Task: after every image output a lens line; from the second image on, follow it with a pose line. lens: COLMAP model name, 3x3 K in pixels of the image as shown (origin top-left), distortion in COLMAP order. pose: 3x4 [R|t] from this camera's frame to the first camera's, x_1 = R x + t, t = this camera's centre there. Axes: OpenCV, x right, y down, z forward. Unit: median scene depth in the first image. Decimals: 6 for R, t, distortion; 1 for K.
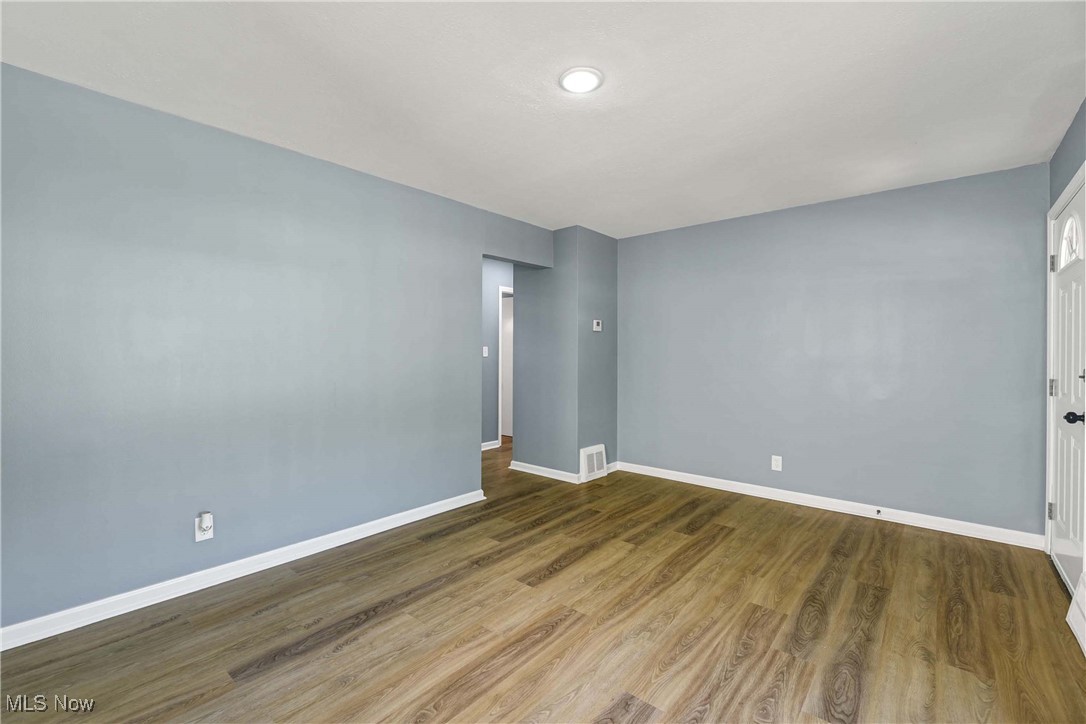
lens RADIAL K [[466.2, 0, 563.3], [0, 466.2, 354.8], [0, 0, 1]] dist [0.000099, -0.001210]
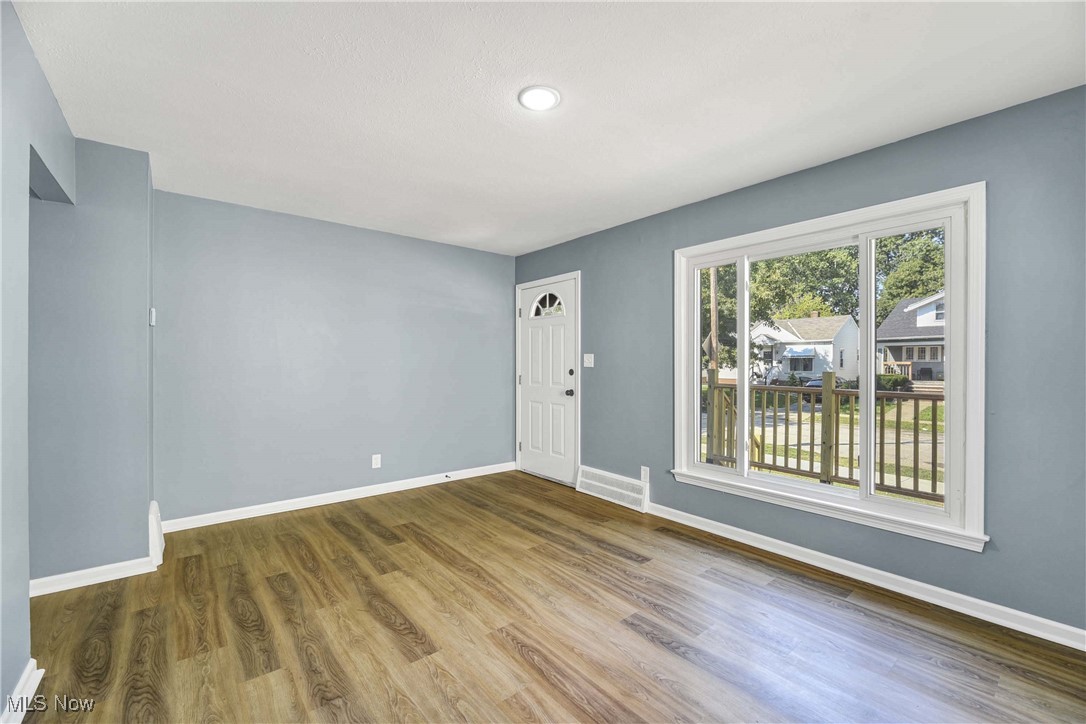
lens RADIAL K [[435.6, 0, 545.1], [0, 435.6, 362.1], [0, 0, 1]] dist [-0.002192, -0.001332]
pose [[0.206206, -0.002272, 0.978506, -0.728675], [0.000284, 0.999997, 0.002262, -0.004418], [-0.978508, -0.000188, 0.206206, 0.630791]]
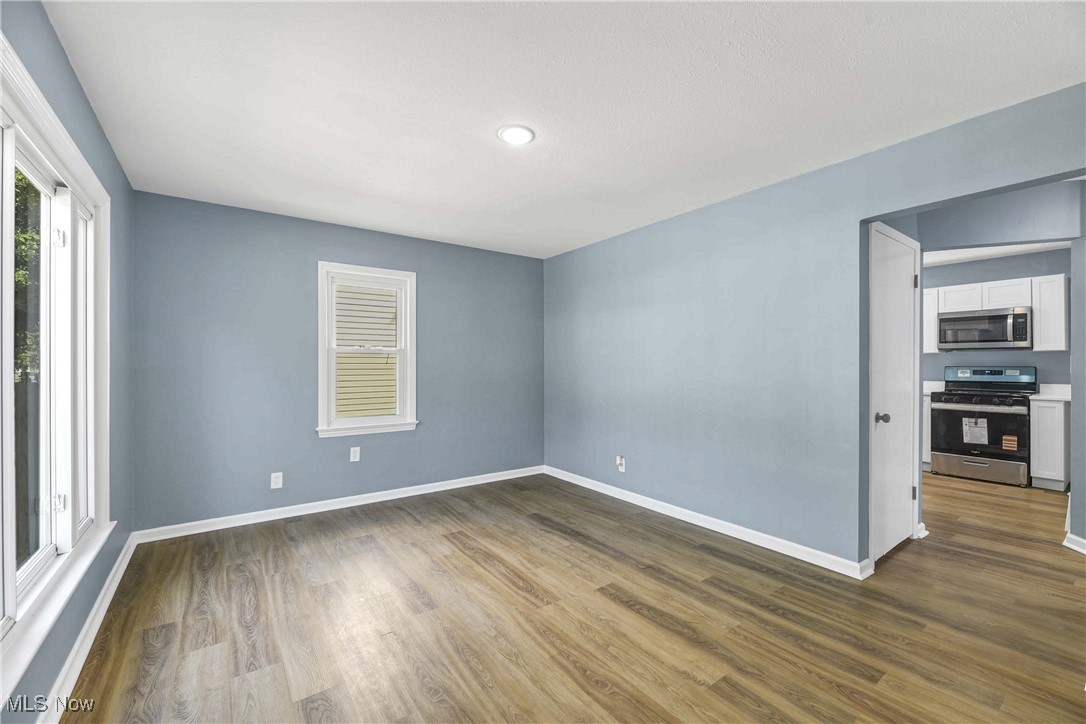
lens RADIAL K [[466.2, 0, 545.9], [0, 466.2, 362.8], [0, 0, 1]] dist [0.000099, -0.001210]
pose [[-0.276995, -0.005717, -0.960854, 0.925490], [-0.003443, 0.999982, -0.004957, -0.003305], [0.960865, 0.001935, -0.277009, 1.124327]]
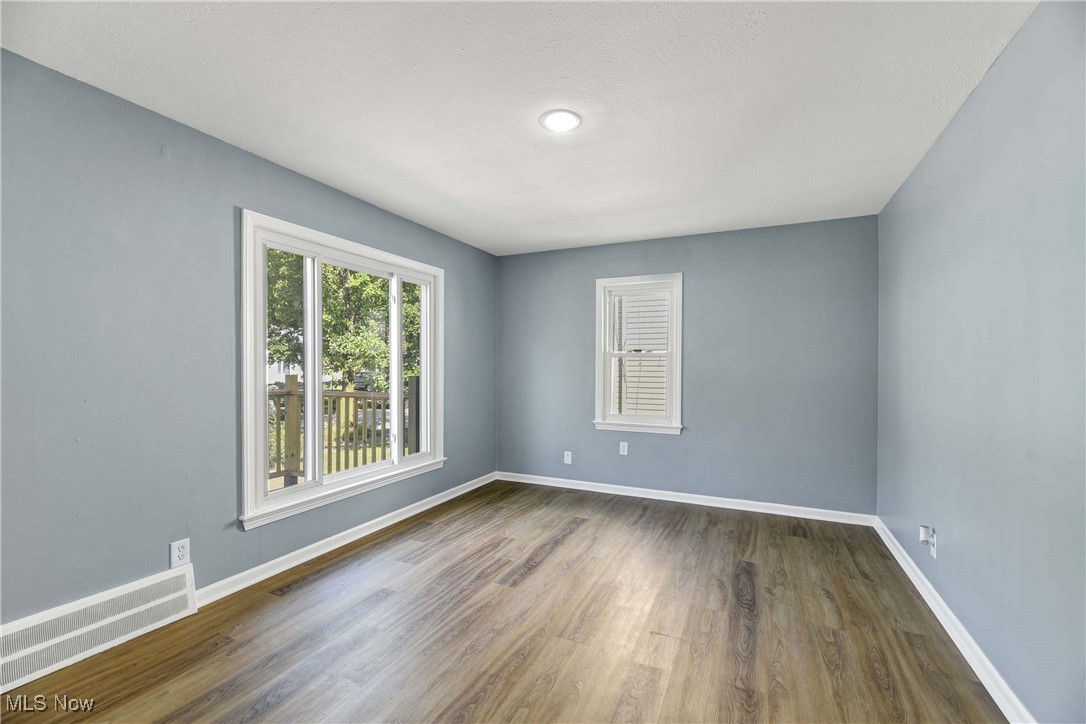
lens RADIAL K [[448.1, 0, 544.4], [0, 448.1, 367.9], [0, 0, 1]] dist [-0.000150, -0.000786]
pose [[-0.976337, -0.006016, -0.216172, 0.242109], [-0.007957, 0.999935, 0.008109, -0.011637], [0.216110, 0.009637, -0.976322, 1.632423]]
